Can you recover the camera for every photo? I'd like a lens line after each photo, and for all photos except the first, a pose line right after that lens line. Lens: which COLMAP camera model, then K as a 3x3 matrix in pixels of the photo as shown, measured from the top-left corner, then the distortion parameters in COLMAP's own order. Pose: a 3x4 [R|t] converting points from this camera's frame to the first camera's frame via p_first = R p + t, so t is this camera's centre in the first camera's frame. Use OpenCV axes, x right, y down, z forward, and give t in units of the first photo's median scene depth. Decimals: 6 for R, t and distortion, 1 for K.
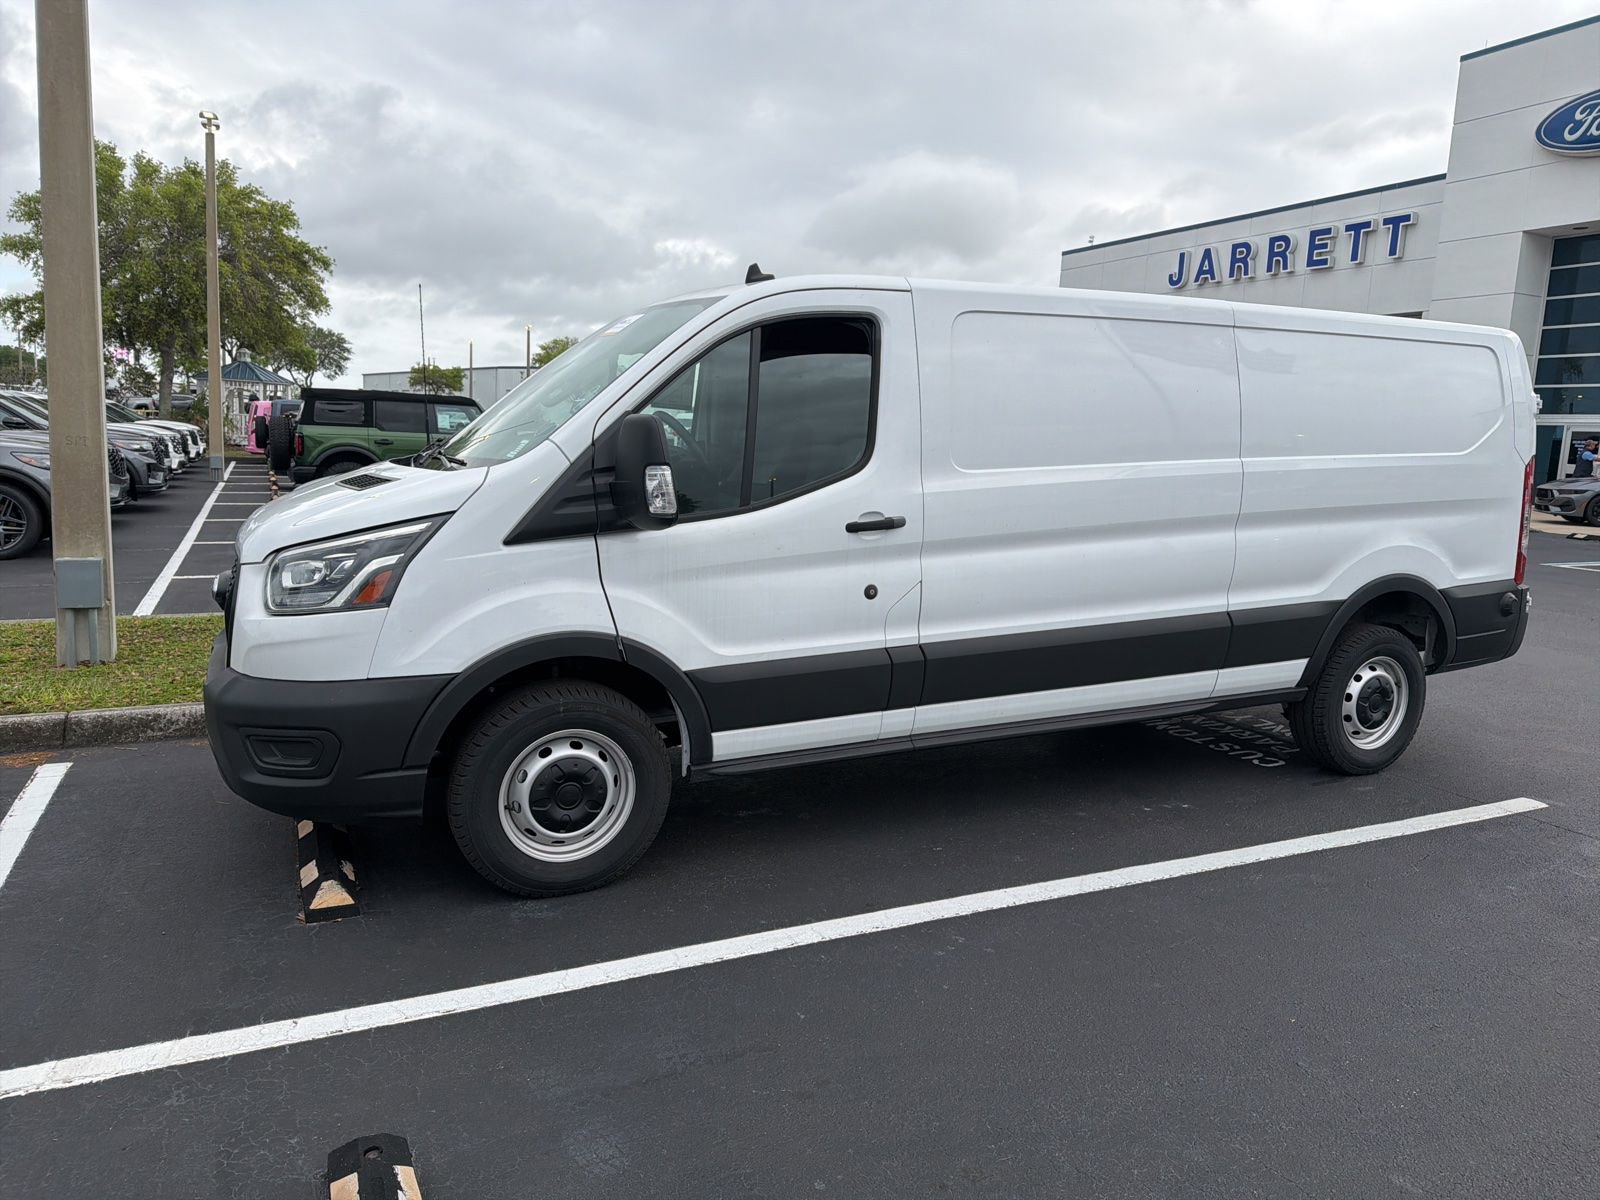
lens RADIAL K [[1143.5, 0, 800.0], [0, 1143.5, 600.0], [0, 0, 1]] dist [0.039507, -0.032964]
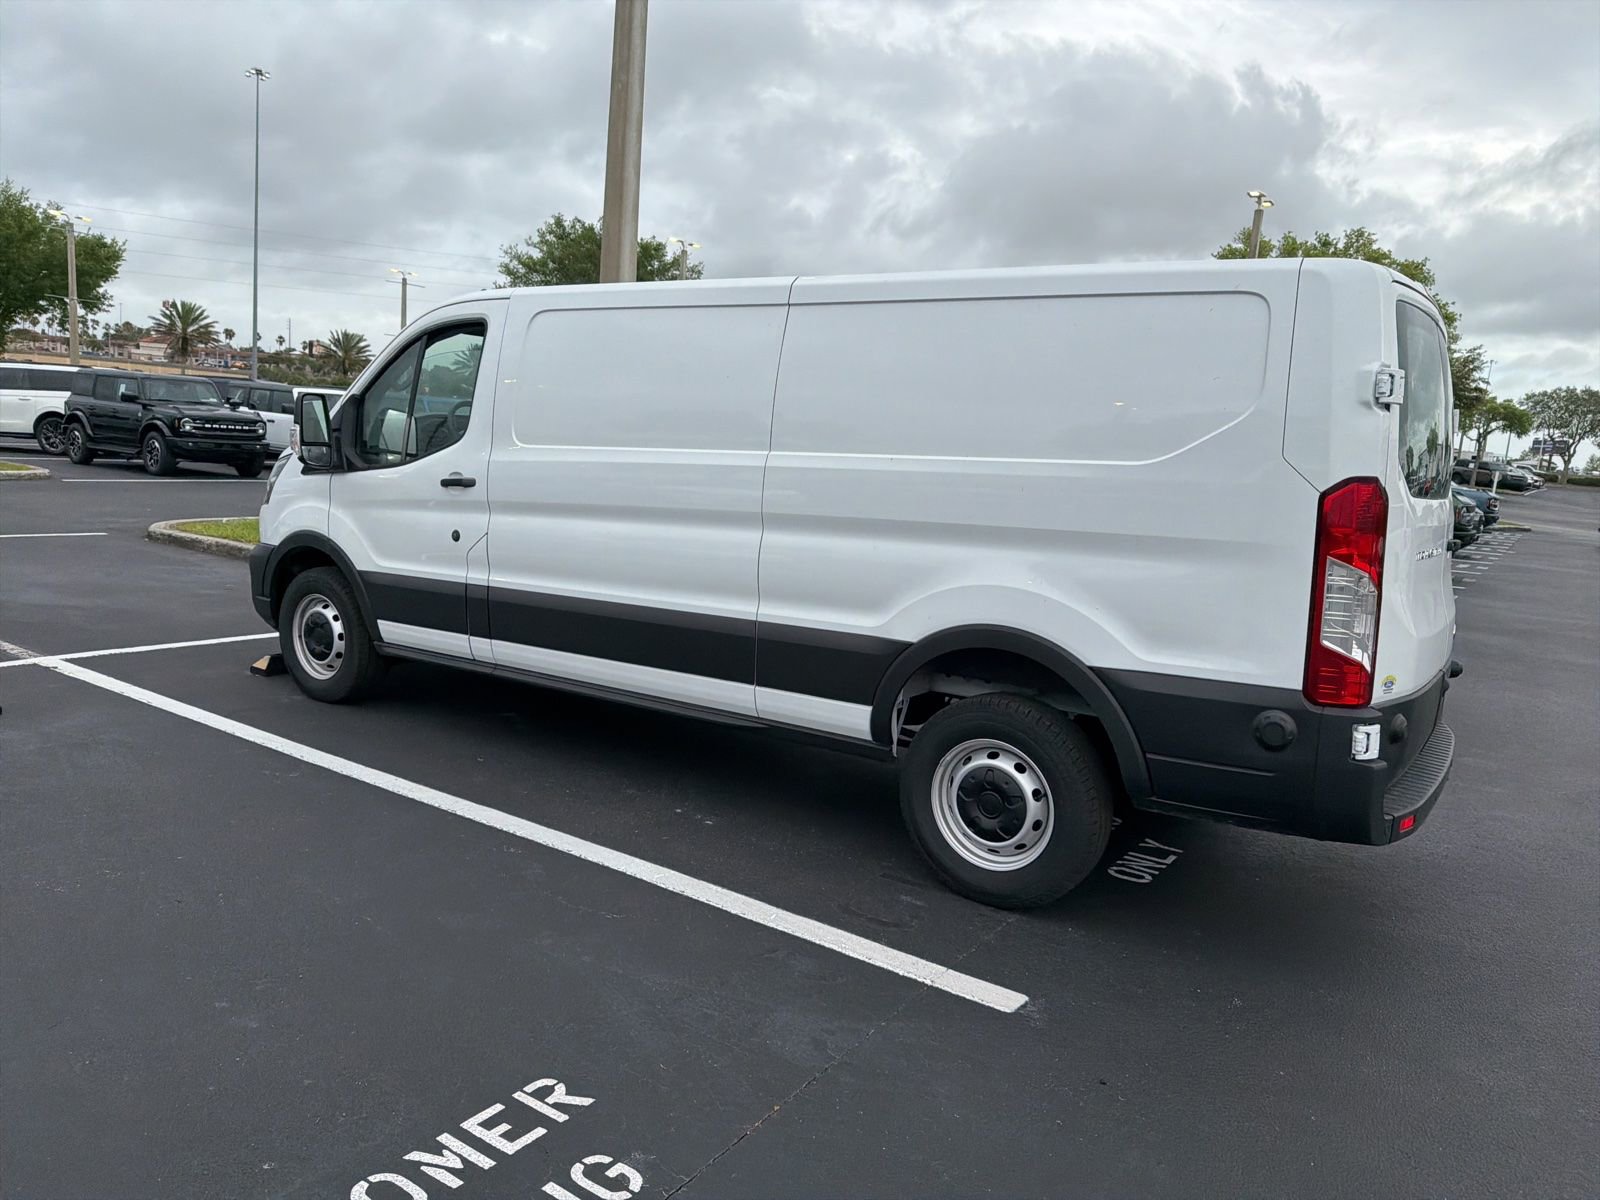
lens RADIAL K [[1143.5, 0, 800.0], [0, 1143.5, 600.0], [0, 0, 1]] dist [0.039507, -0.032964]
pose [[0.496093, 0.126808, -0.858960, 1.047498], [-0.178031, 0.983115, 0.042316, -0.045489], [0.849822, 0.131928, 0.510292, 0.527932]]
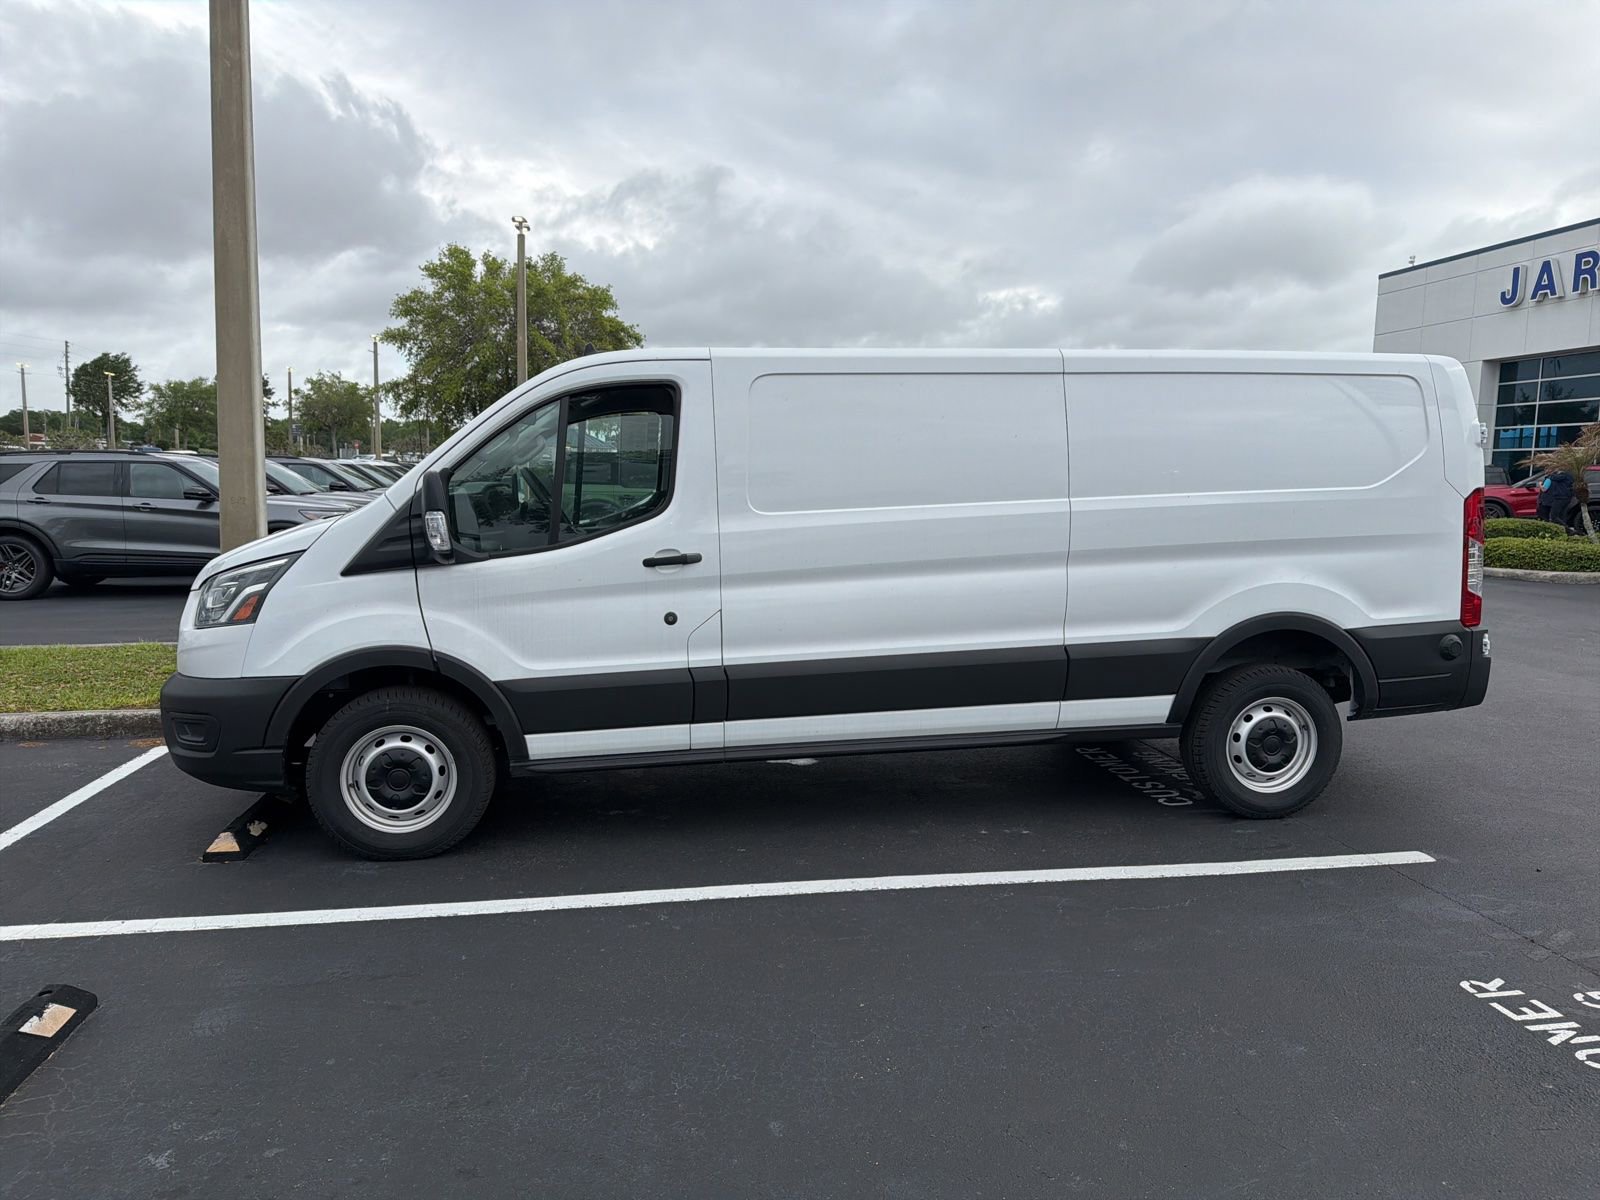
lens RADIAL K [[1152.0, 0, 800.0], [0, 1152.0, 600.0], [0, 0, 1]] dist [0.024690, -0.030005]
pose [[0.958051, 0.006928, -0.286513, 0.400302], [-0.018921, 0.999056, -0.039114, 0.013073], [0.285972, 0.042894, 0.957277, -0.054512]]
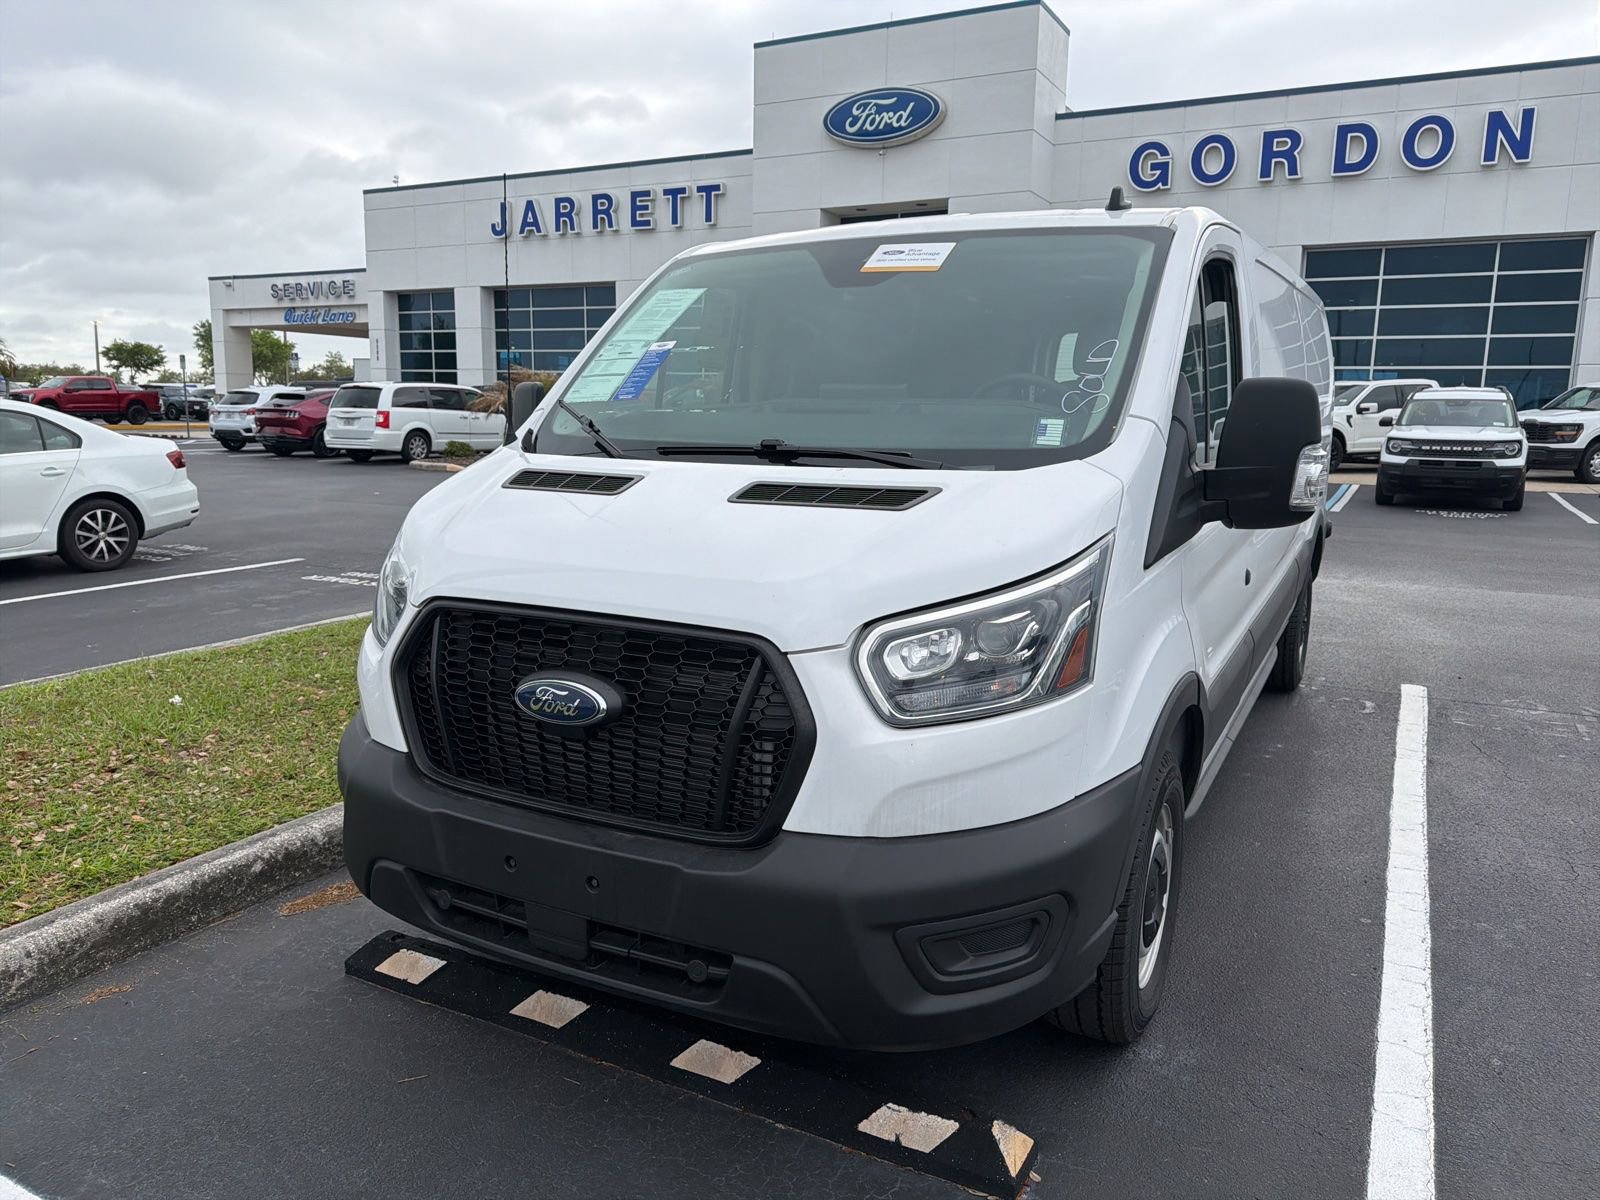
lens RADIAL K [[1143.5, 0, 800.0], [0, 1143.5, 600.0], [0, 0, 1]] dist [0.039507, -0.032964]
pose [[0.804015, -0.120660, 0.582238, -0.518312], [0.098867, 0.992692, 0.069194, -0.057439], [-0.586332, 0.001931, 0.810069, 0.404641]]
